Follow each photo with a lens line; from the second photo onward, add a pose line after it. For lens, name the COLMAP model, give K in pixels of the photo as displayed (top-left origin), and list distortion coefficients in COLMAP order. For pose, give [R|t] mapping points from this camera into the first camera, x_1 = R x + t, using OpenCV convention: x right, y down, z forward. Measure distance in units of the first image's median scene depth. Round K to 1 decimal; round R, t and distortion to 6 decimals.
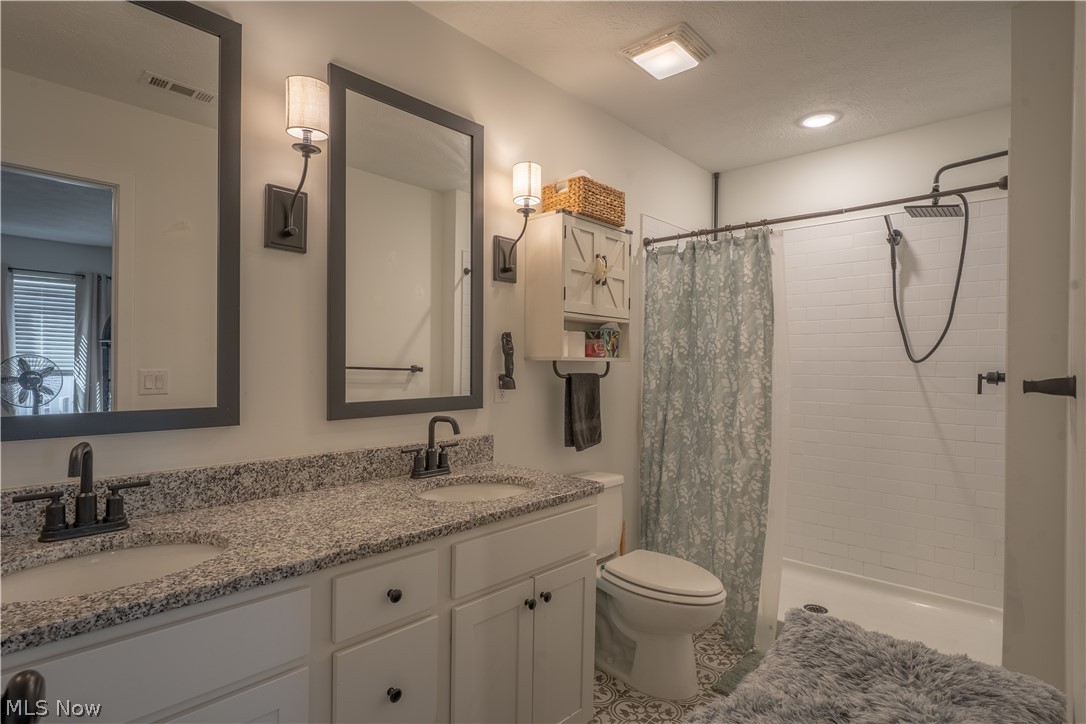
lens RADIAL K [[558.6, 0, 543.0], [0, 558.6, 362.0], [0, 0, 1]] dist [0.000862, 0.000308]
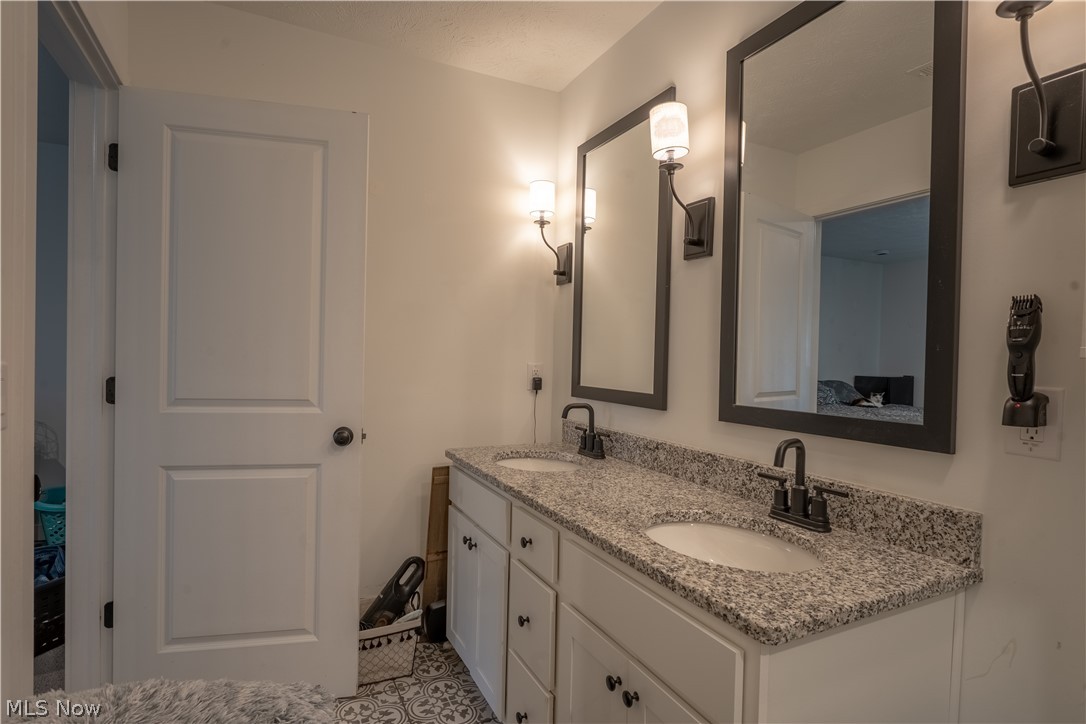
lens RADIAL K [[558.6, 0, 543.0], [0, 558.6, 362.0], [0, 0, 1]] dist [0.000862, 0.000308]
pose [[-0.357830, -0.011695, -0.933714, 0.657926], [-0.027975, 0.999607, -0.001799, 0.013417], [0.933368, 0.025477, -0.358016, 1.095473]]
